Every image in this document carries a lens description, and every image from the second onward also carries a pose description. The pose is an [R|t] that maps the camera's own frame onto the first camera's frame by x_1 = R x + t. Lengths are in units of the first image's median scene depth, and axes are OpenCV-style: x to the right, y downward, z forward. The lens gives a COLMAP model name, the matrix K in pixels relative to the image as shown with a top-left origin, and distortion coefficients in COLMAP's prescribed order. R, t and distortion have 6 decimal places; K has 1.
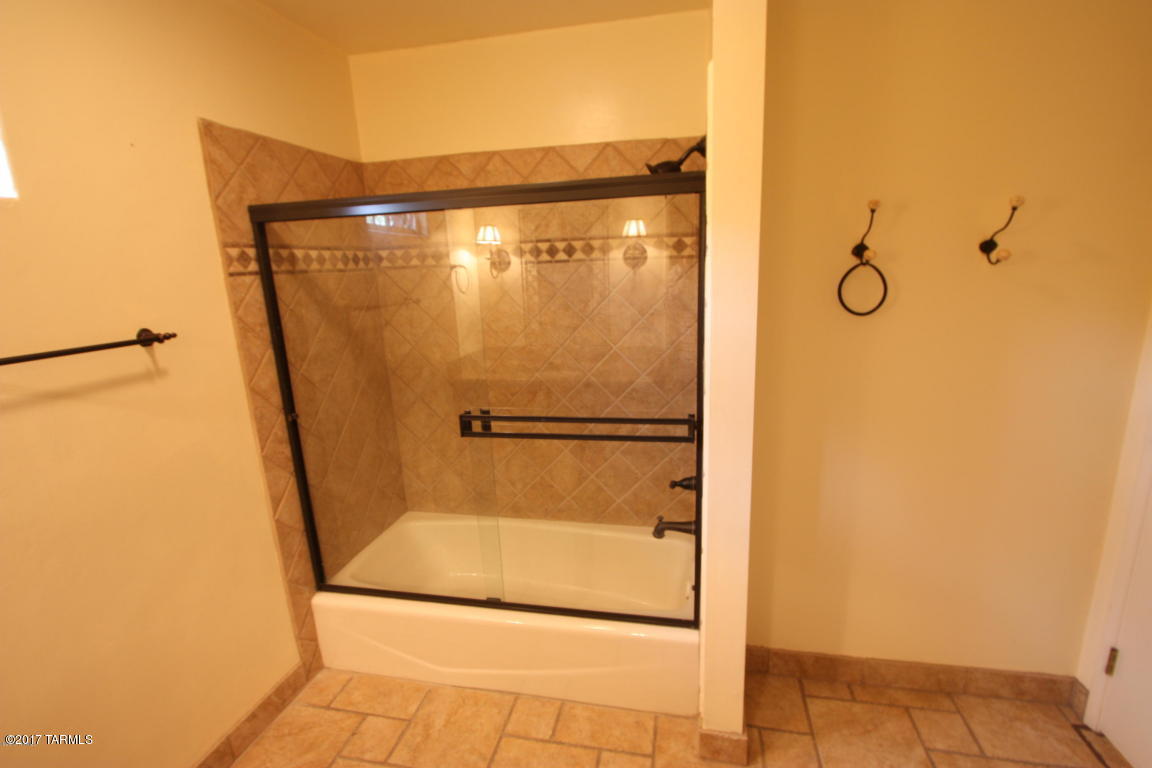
lens RADIAL K [[535.2, 0, 583.9], [0, 535.2, 382.6], [0, 0, 1]] dist [-0.022652, 0.005356]
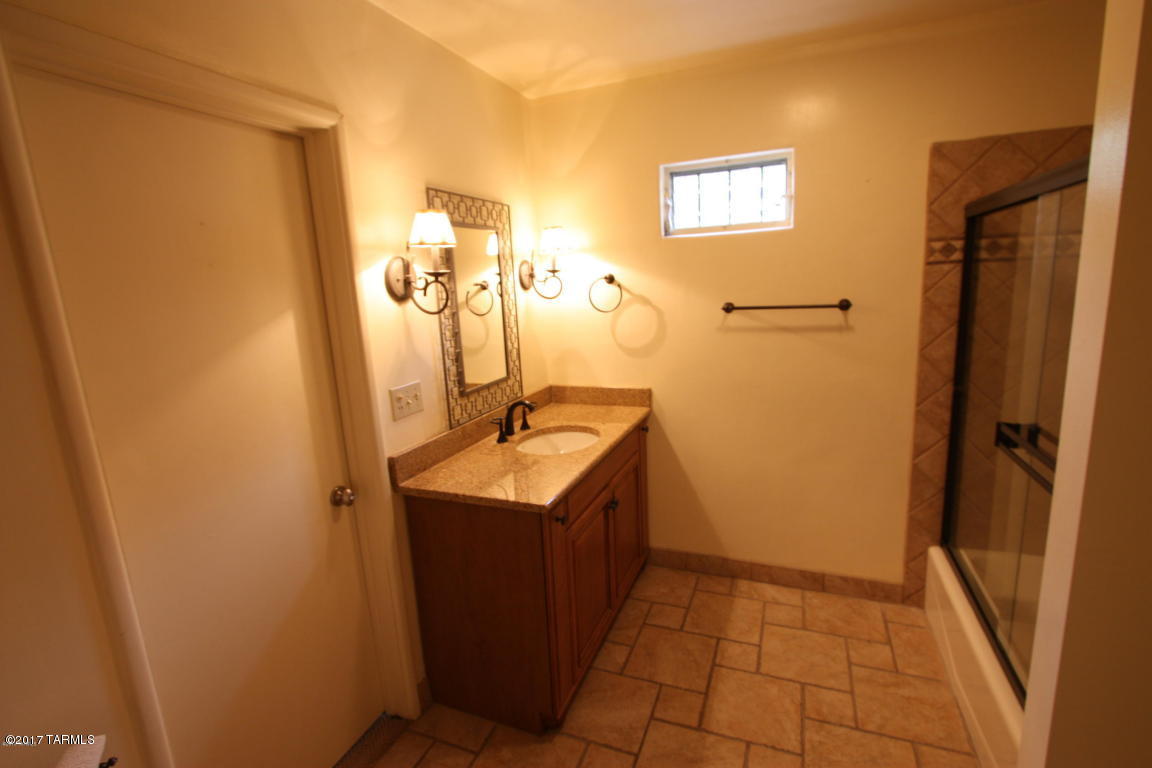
lens RADIAL K [[535.2, 0, 583.9], [0, 535.2, 382.6], [0, 0, 1]] dist [-0.022652, 0.005356]
pose [[-0.173176, 0.229385, -0.957806, 0.713655], [-0.161336, 0.952756, 0.257345, -0.117591], [0.971587, 0.199095, -0.127986, 0.391765]]
